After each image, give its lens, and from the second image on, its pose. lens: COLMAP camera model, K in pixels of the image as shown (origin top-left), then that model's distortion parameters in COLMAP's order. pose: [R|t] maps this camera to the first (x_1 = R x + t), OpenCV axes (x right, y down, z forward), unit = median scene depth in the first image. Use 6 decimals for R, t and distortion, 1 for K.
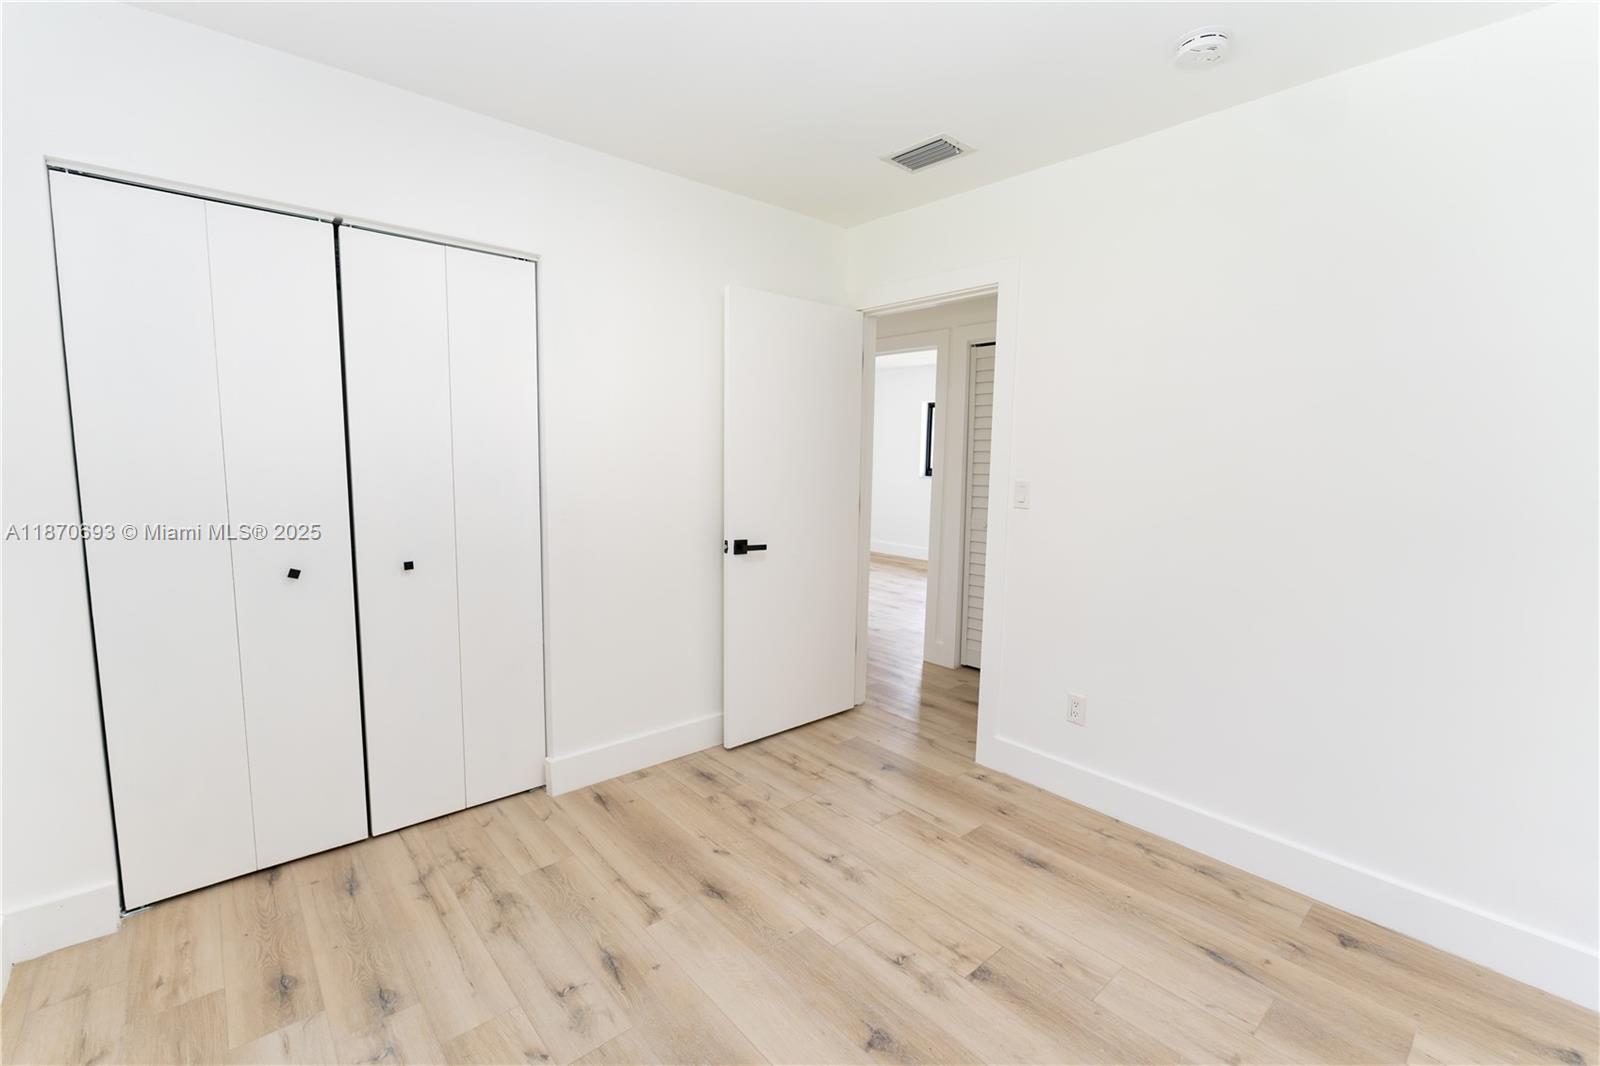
lens RADIAL K [[691.4, 0, 800.0], [0, 691.4, 533.0], [0, 0, 1]] dist [-0.004768, -0.001127]
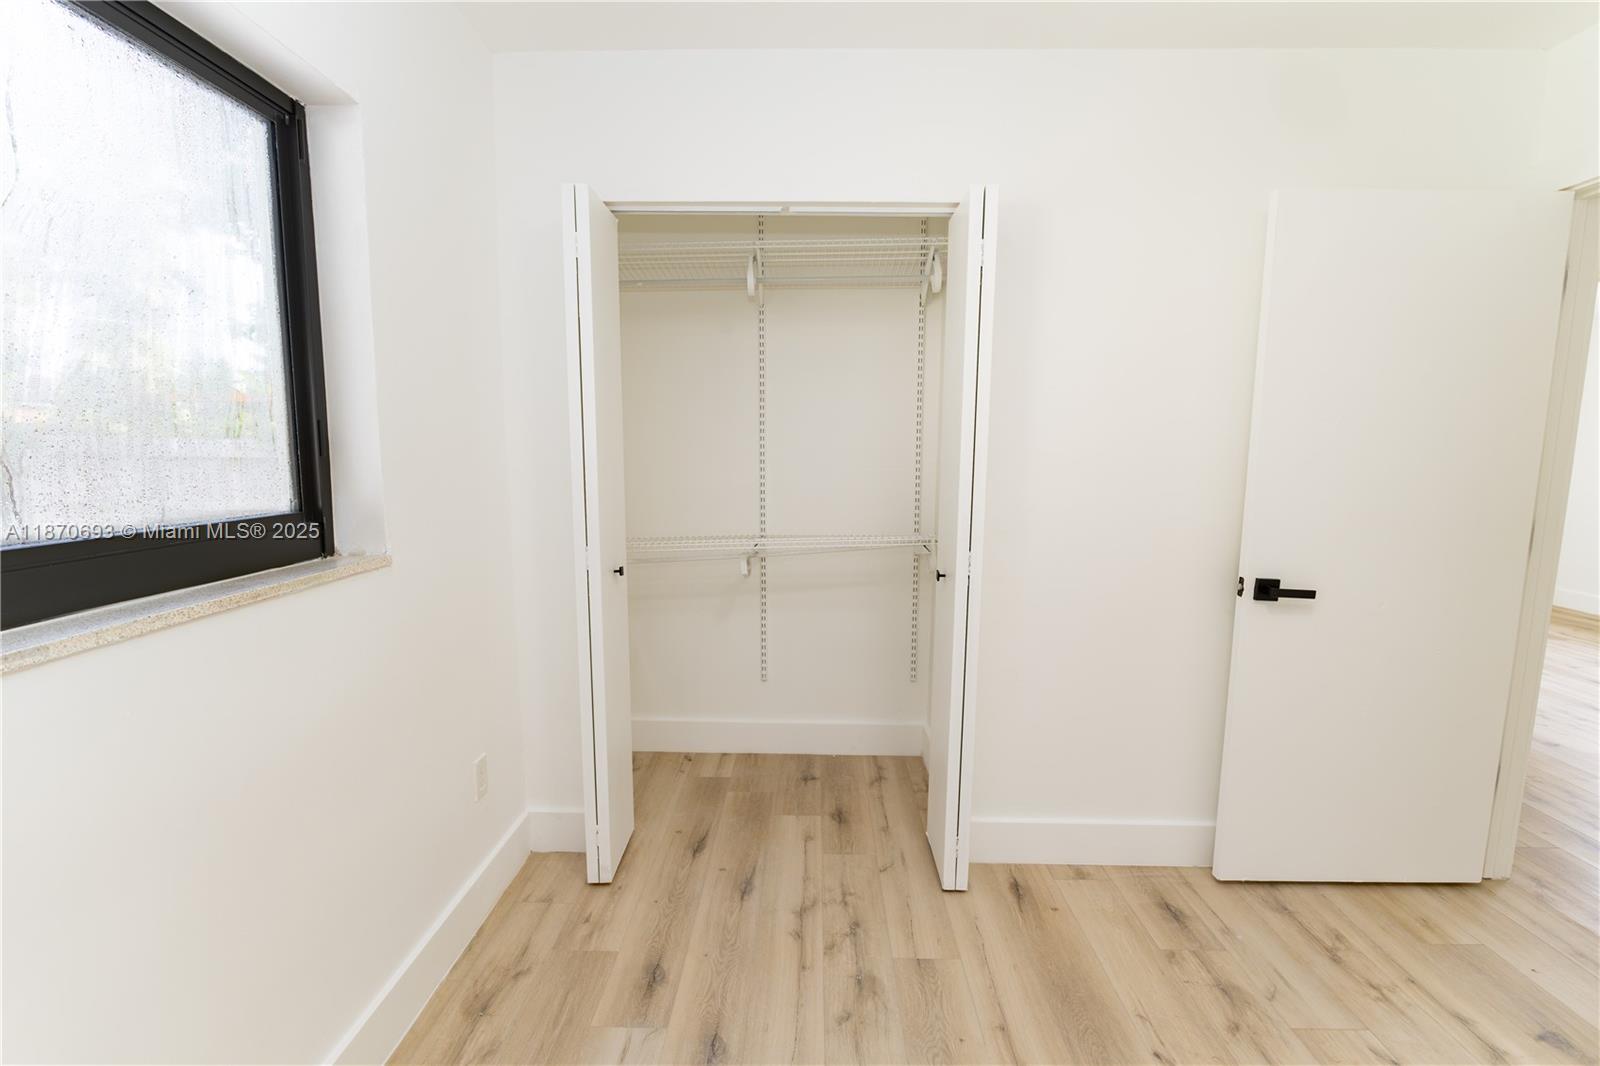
lens RADIAL K [[691.4, 0, 800.0], [0, 691.4, 533.0], [0, 0, 1]] dist [-0.004768, -0.001127]
pose [[0.740207, 0.073542, -0.668345, 0.023833], [-0.073725, 0.996884, 0.028041, -0.022671], [0.668325, 0.028518, 0.743322, 0.237918]]
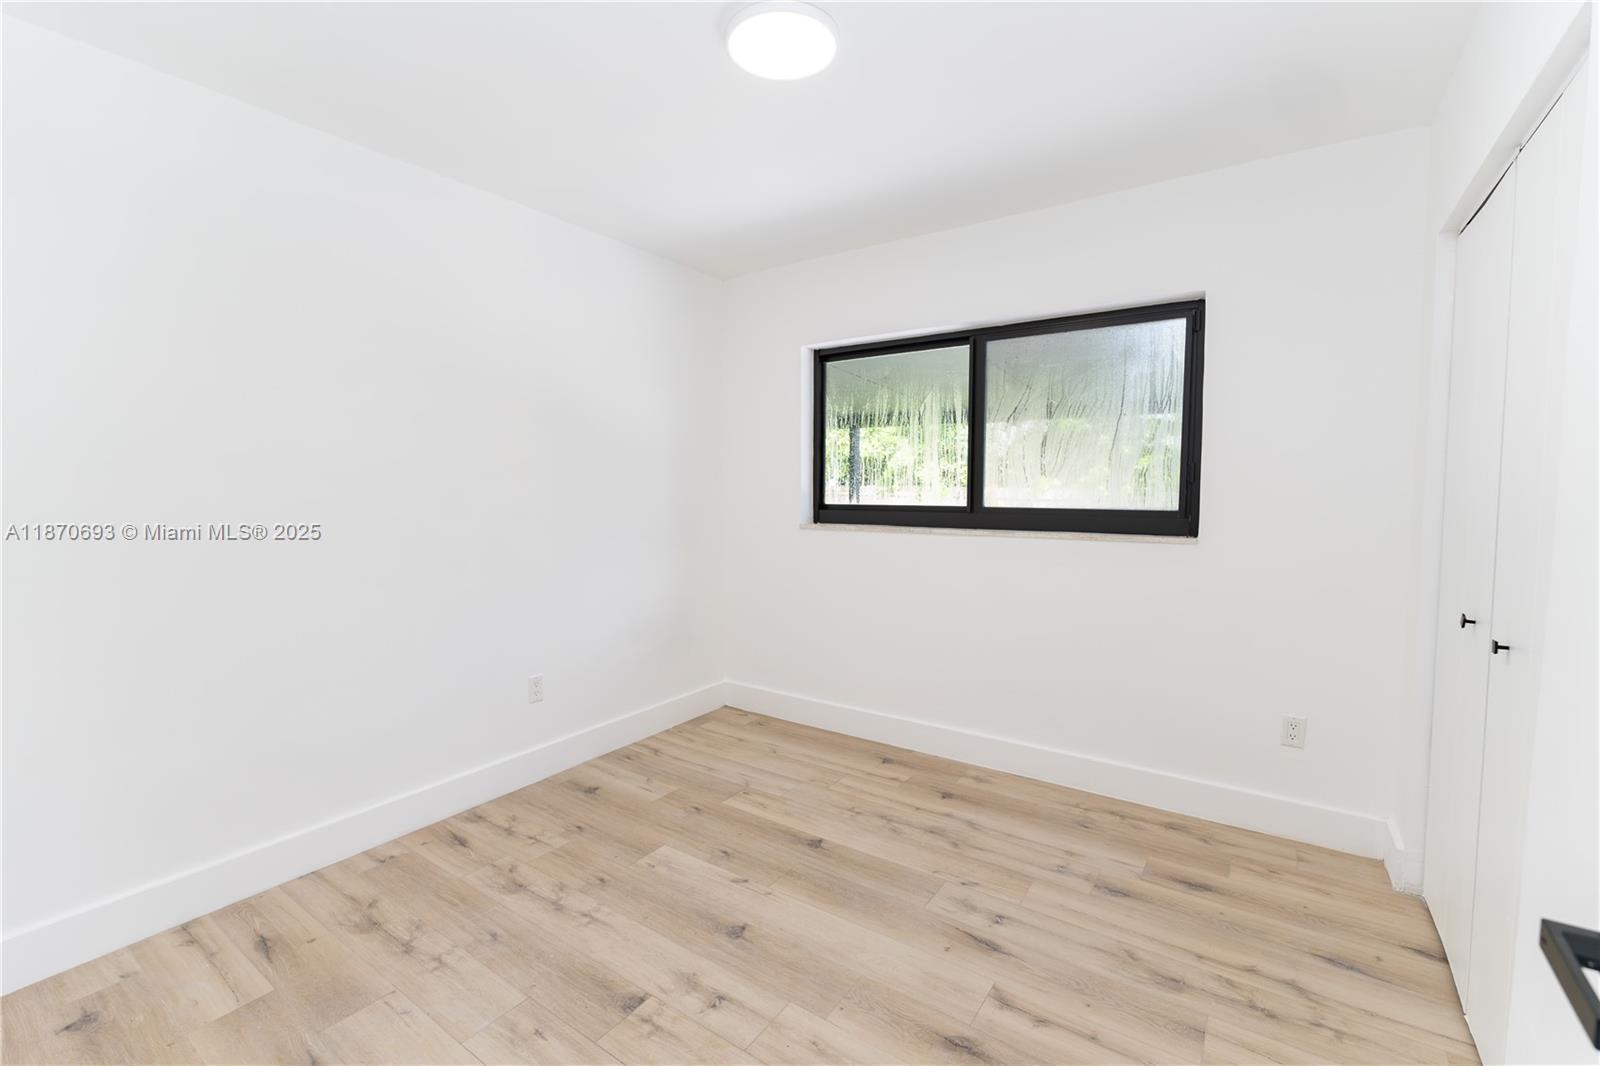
lens RADIAL K [[691.4, 0, 800.0], [0, 691.4, 533.0], [0, 0, 1]] dist [-0.004768, -0.001127]
pose [[-0.971339, -0.000306, -0.237700, 0.178456], [-0.043164, 0.983601, 0.175119, -0.119895], [0.233748, 0.180360, -0.955422, 1.242648]]
